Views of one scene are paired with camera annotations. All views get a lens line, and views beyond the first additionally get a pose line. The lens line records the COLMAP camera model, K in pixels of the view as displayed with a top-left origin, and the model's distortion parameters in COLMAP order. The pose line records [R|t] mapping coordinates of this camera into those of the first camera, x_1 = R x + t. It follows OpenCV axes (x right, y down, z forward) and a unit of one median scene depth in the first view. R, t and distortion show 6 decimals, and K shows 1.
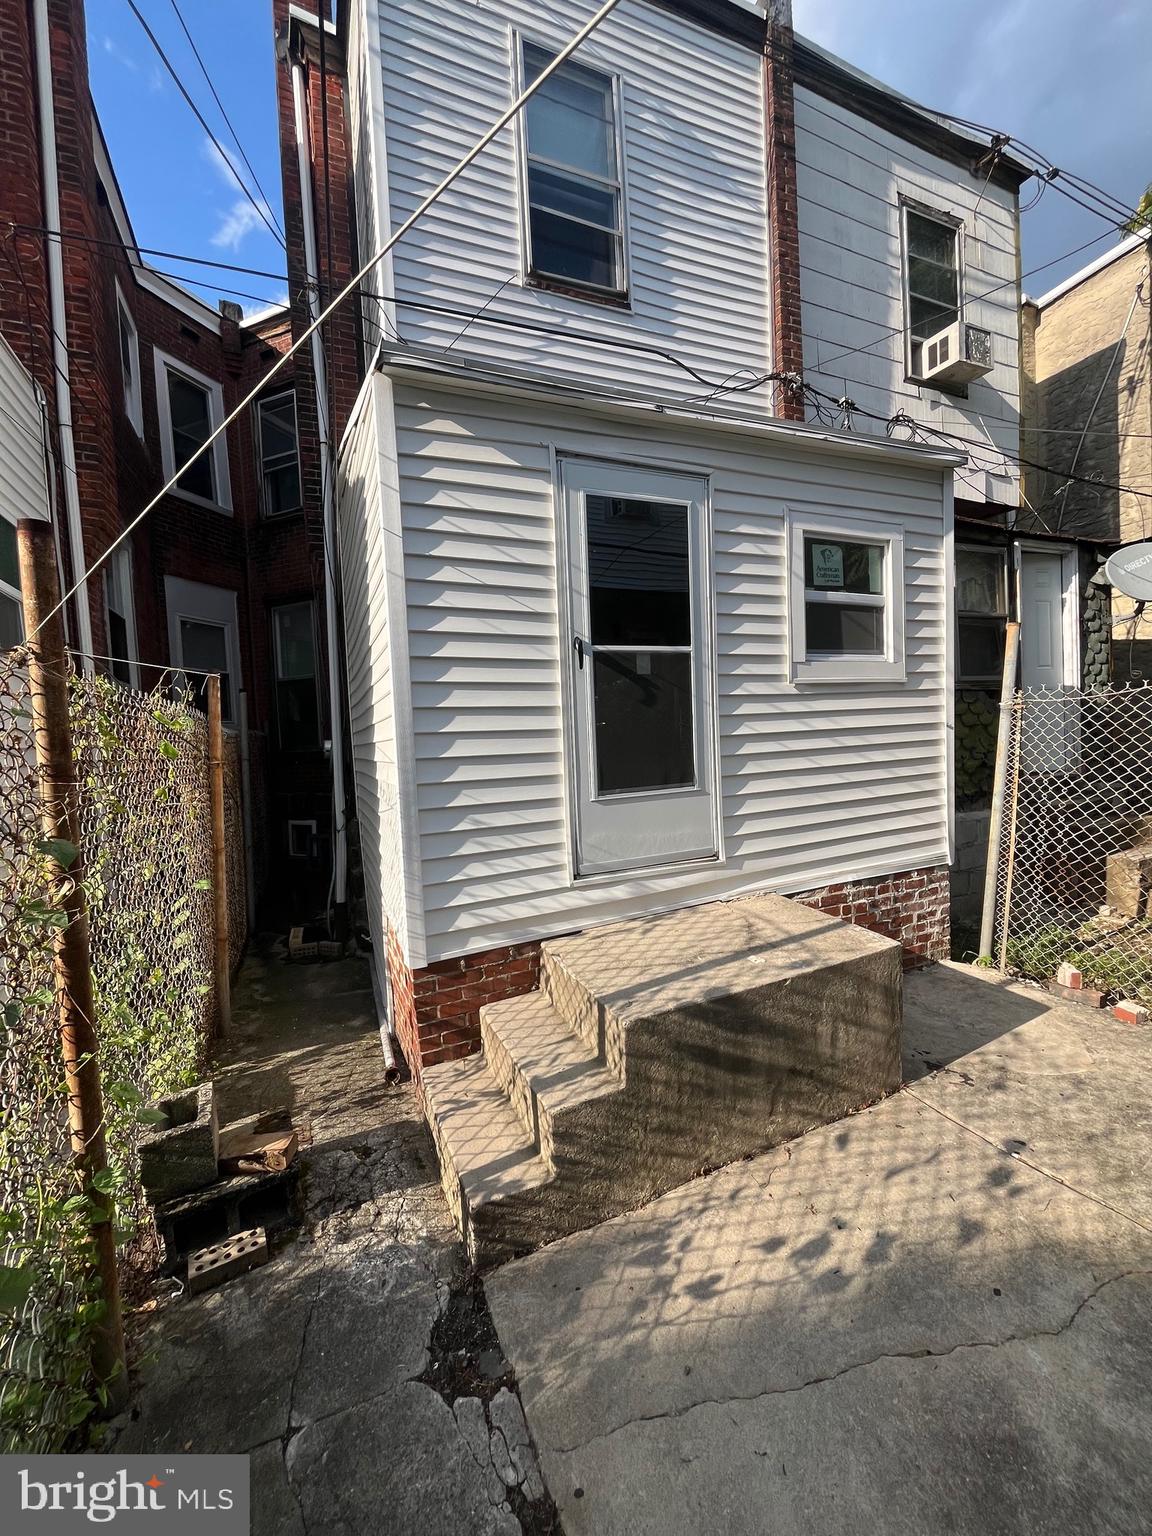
lens RADIAL K [[625.8, 0, 571.2], [0, 625.8, 768.4], [0, 0, 1]] dist [0.002095, 0.000730]
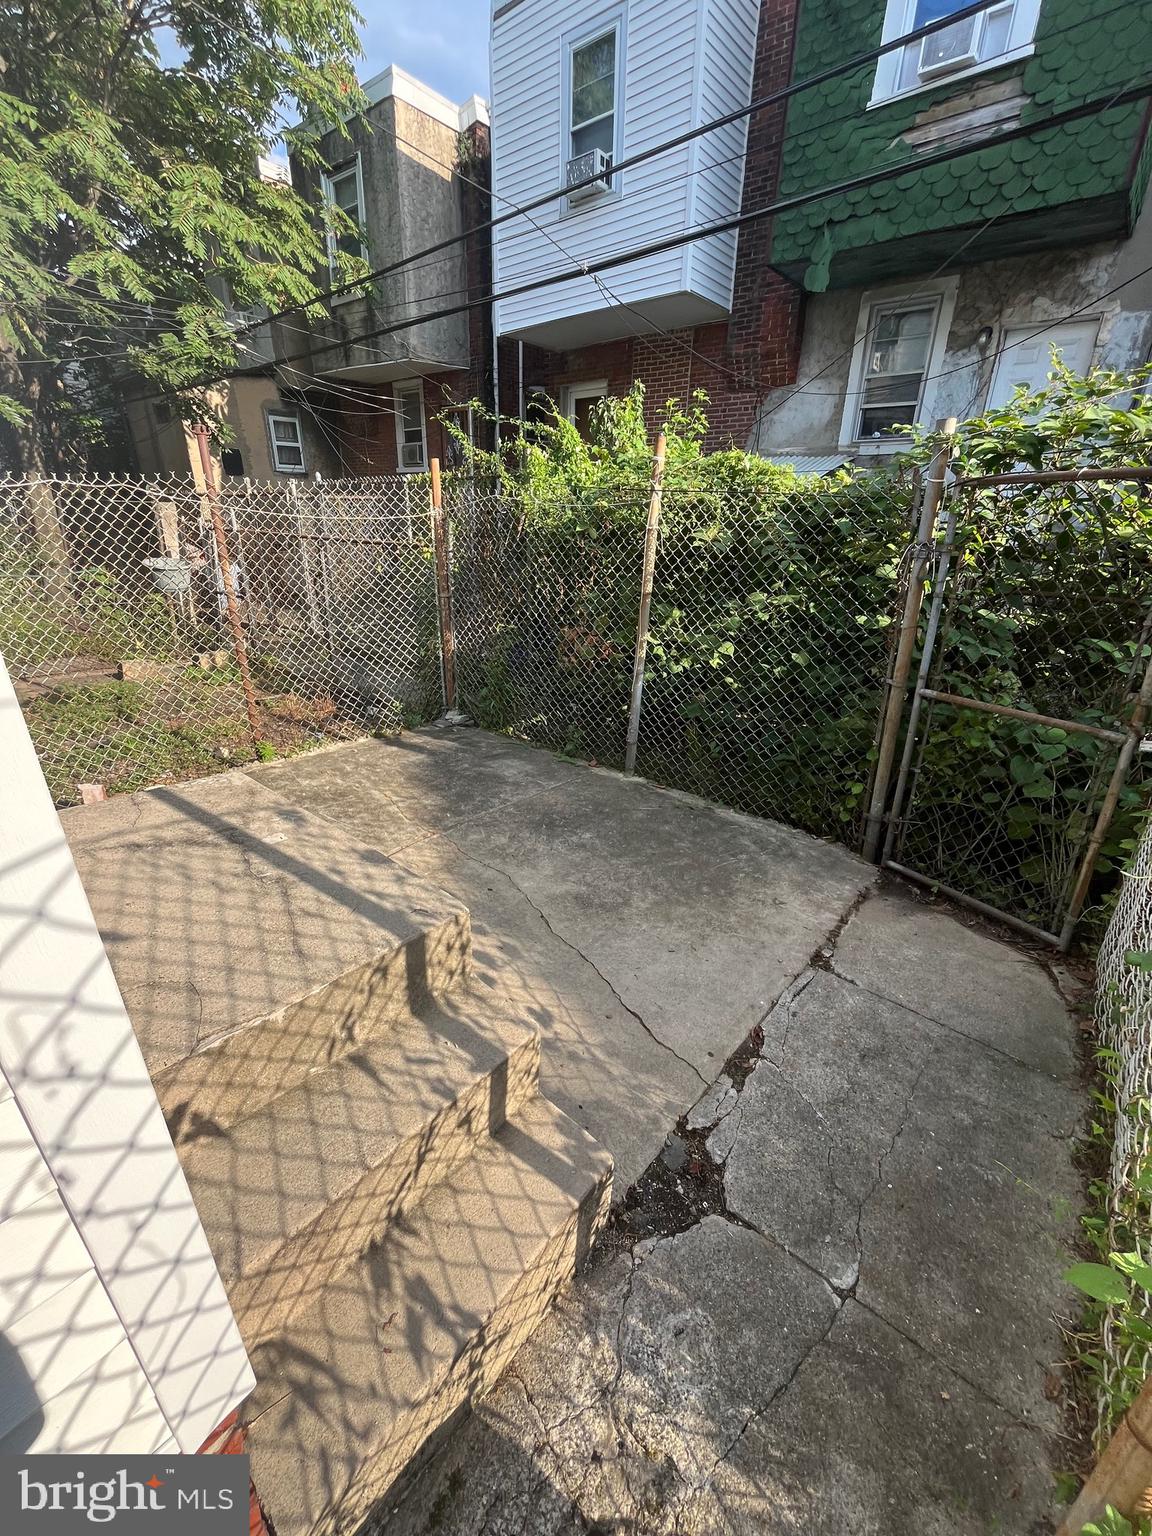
lens RADIAL K [[625.8, 0, 576.8], [0, 625.8, 767.6], [0, 0, 1]] dist [0.002095, 0.000730]
pose [[-0.450194, -0.302246, 0.840222, -0.522752], [0.044815, 0.932137, 0.359321, -0.040425], [-0.891806, 0.199419, -0.406097, 1.010838]]
